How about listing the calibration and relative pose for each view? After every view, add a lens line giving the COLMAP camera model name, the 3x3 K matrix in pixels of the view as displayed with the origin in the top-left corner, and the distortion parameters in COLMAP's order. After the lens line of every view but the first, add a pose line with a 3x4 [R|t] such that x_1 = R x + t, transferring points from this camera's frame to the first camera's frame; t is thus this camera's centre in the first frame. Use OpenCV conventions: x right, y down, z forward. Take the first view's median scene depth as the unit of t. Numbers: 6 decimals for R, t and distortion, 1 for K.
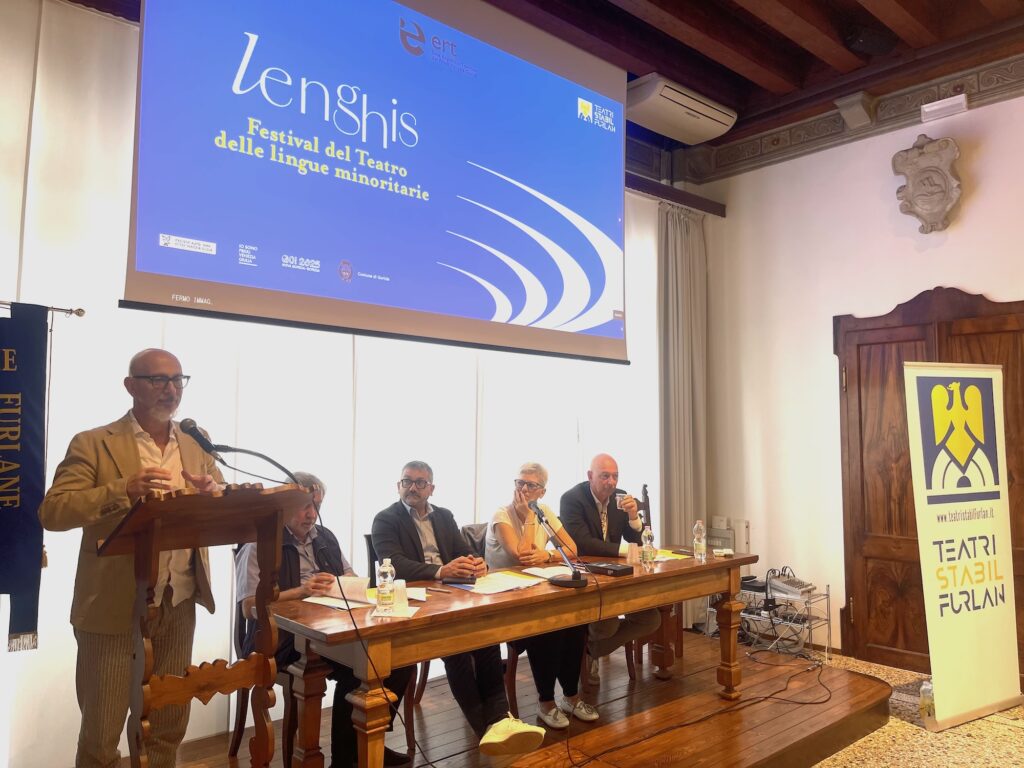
lens RADIAL K [[797.8, 0, 512.0], [0, 797.8, 384.0], [0, 0, 1]] dist [0.054055, -0.070140]
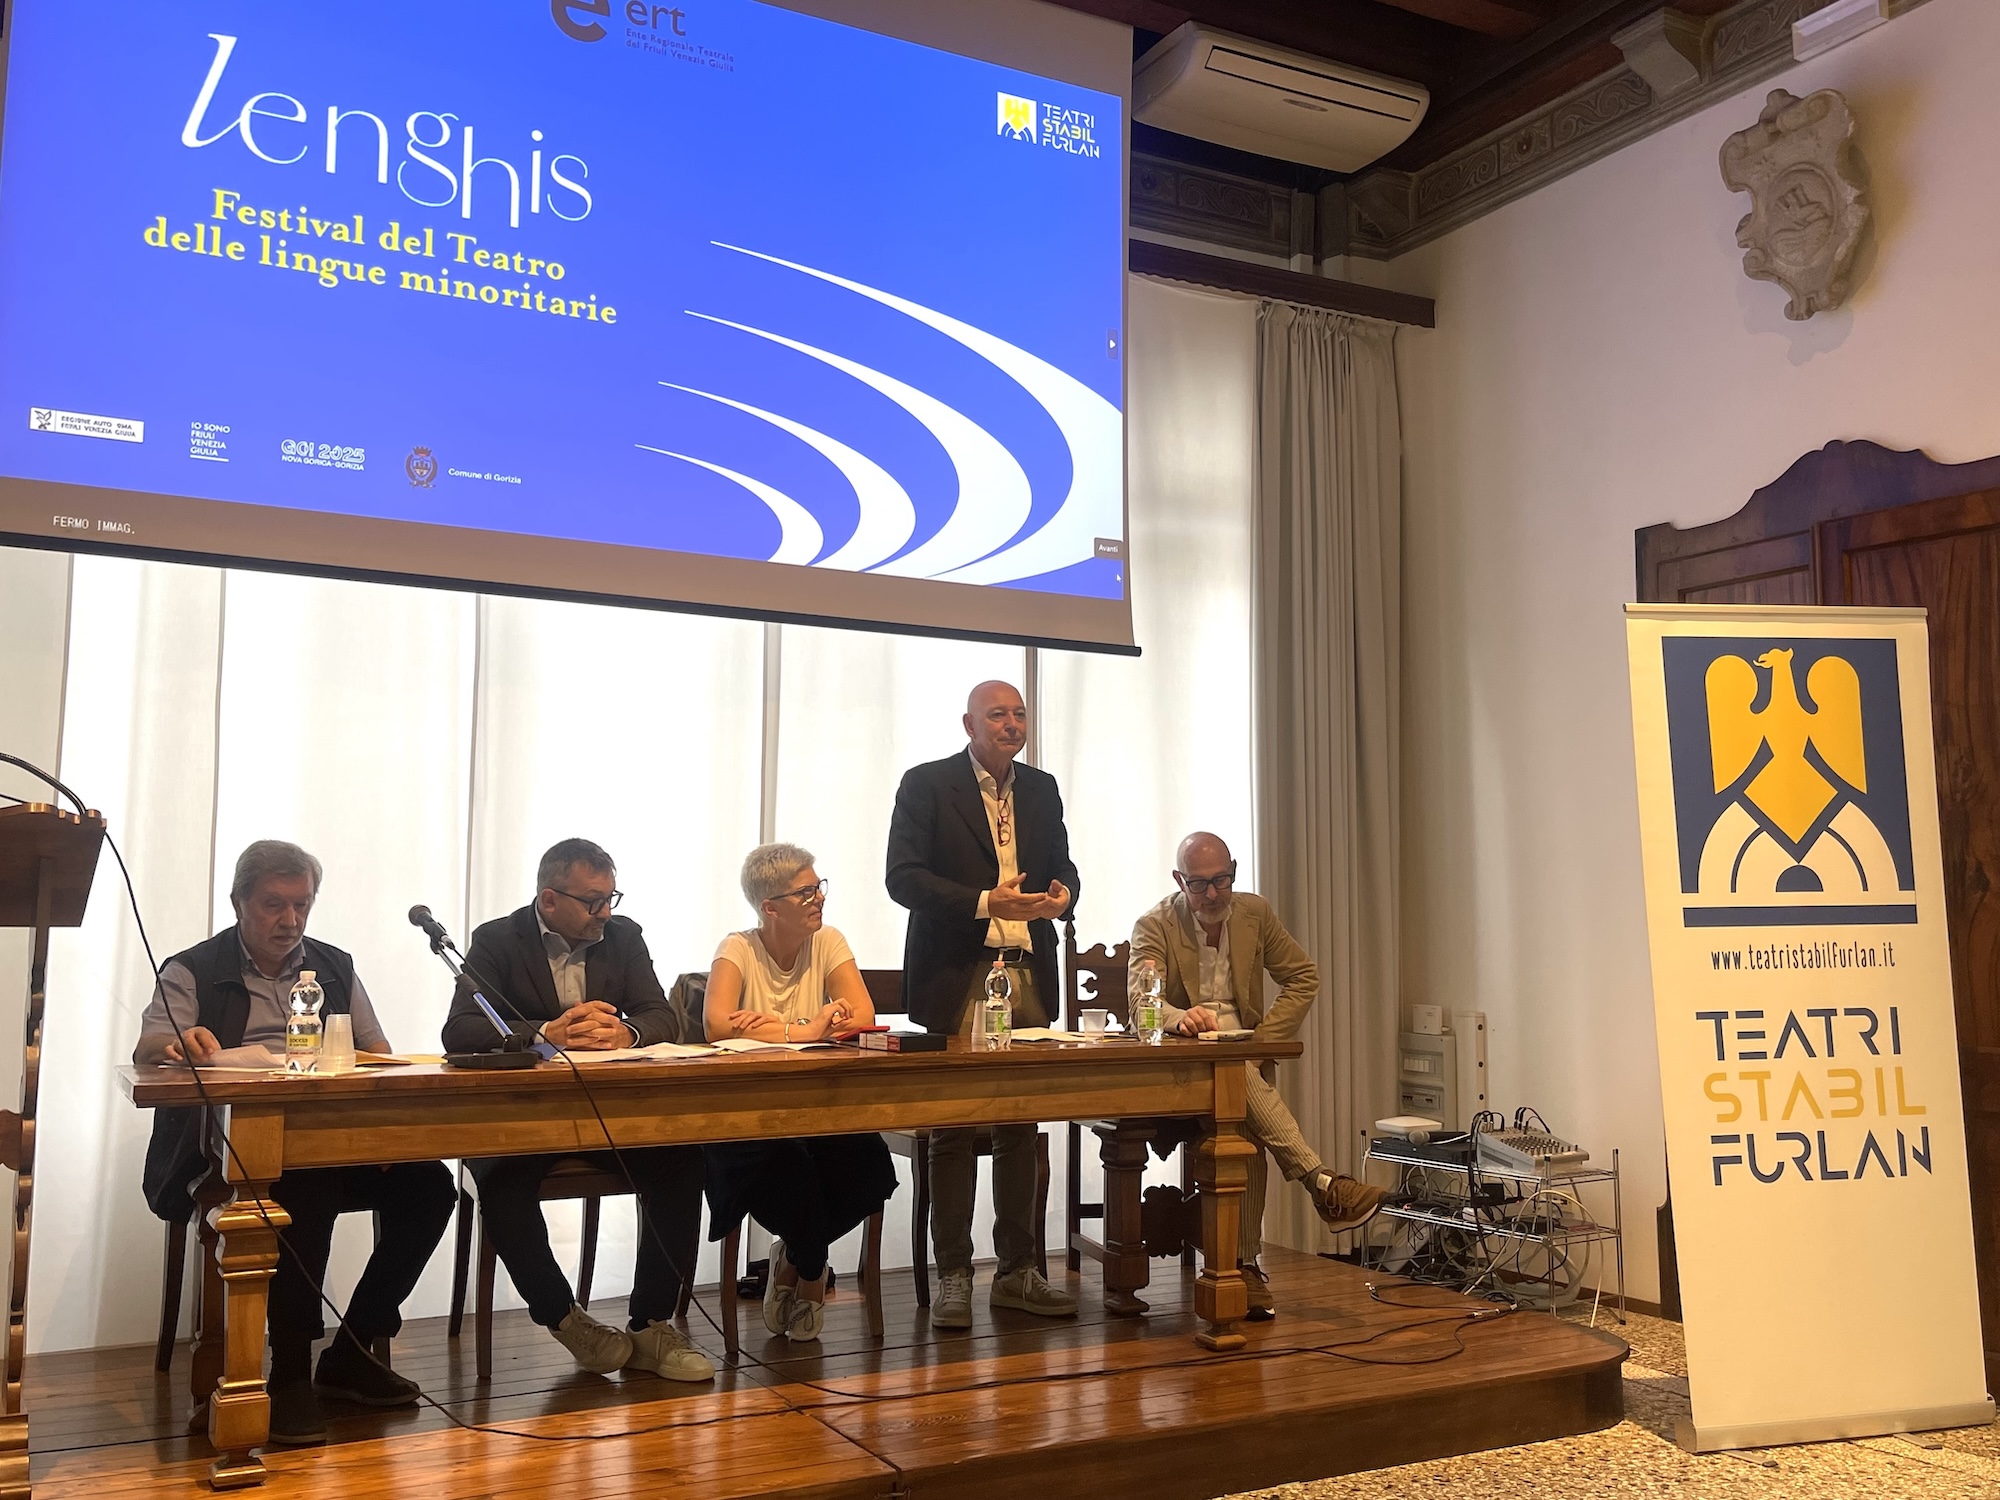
lens RADIAL K [[1868.7, 0, 1000.0], [0, 1868.7, 750.0], [0, 0, 1]] dist [0.030236, 0.001494]
pose [[0.971260, -0.025752, -0.236623, 0.384704], [0.017853, 0.999211, -0.035465, 0.080320], [0.237350, 0.030221, 0.970954, -0.072191]]
